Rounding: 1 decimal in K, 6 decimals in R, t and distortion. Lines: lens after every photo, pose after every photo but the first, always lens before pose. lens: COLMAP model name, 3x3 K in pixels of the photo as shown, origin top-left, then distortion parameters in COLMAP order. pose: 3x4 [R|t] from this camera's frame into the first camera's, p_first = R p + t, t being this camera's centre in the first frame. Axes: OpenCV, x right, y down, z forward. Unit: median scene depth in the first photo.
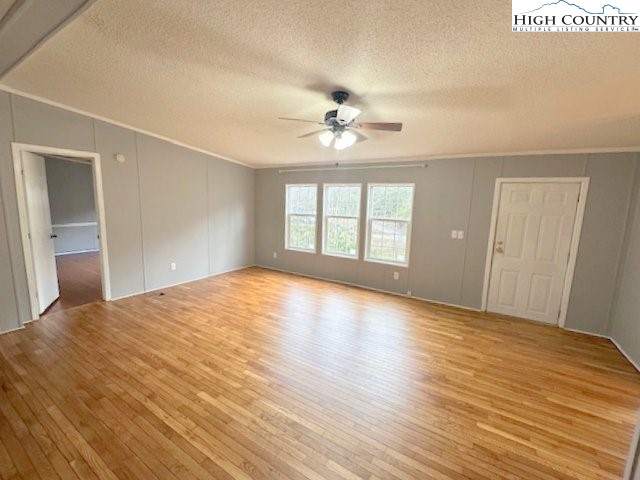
lens RADIAL K [[275.2, 0, 320.0], [0, 275.2, 240.0], [0, 0, 1]] dist [-0.000397, -0.000069]
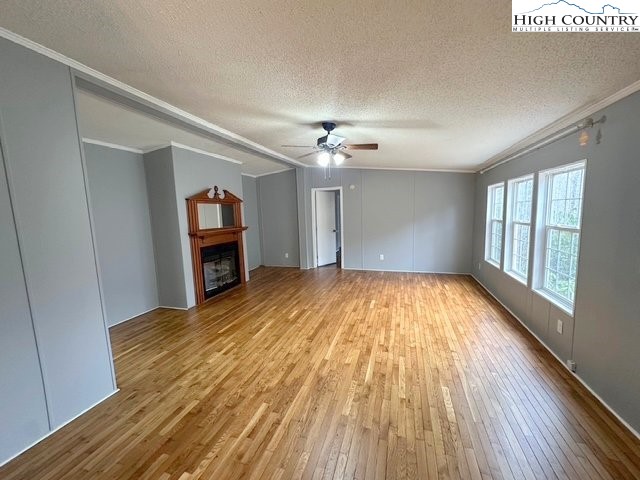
lens RADIAL K [[254.1, 0, 320.0], [0, 254.1, 240.0], [0, 0, 1]] dist [-0.000607, -0.000076]
pose [[0.243938, 0.075575, -0.966842, 0.802486], [-0.099101, 0.993682, 0.052670, -0.034092], [0.964714, 0.082967, 0.249887, 0.459293]]
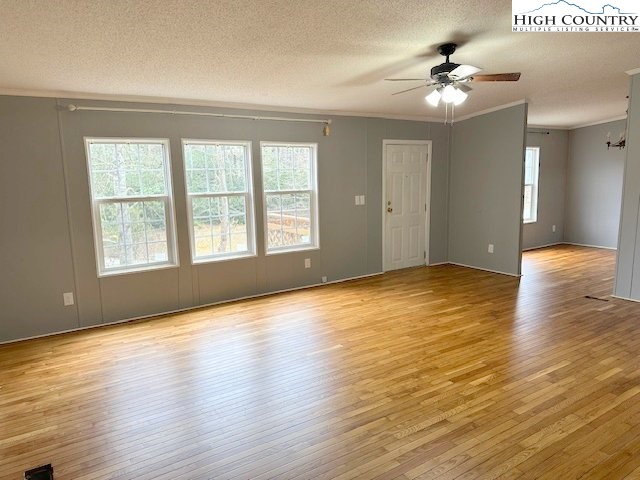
lens RADIAL K [[444.0, 0, 320.0], [0, 444.0, 240.0], [0, 0, 1]] dist [0.123169, -0.182362]
pose [[0.427890, -0.178025, 0.886125, -0.985540], [0.156812, 0.980164, 0.121197, -0.097894], [-0.890124, 0.087096, 0.447319, 0.498046]]
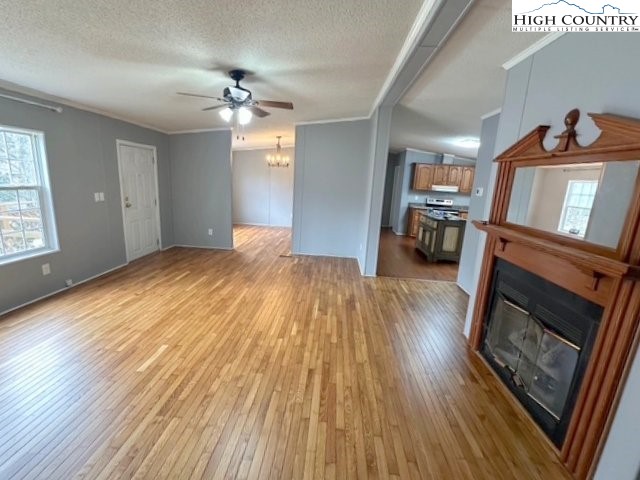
lens RADIAL K [[292.3, 0, 318.1], [0, 292.3, 238.3], [0, 0, 1]] dist [0.001862, 0.000287]
pose [[-0.467440, -0.231798, 0.853094, -0.786470], [0.056855, 0.955131, 0.290676, -0.142113], [-0.882195, 0.184376, -0.433288, 0.867060]]
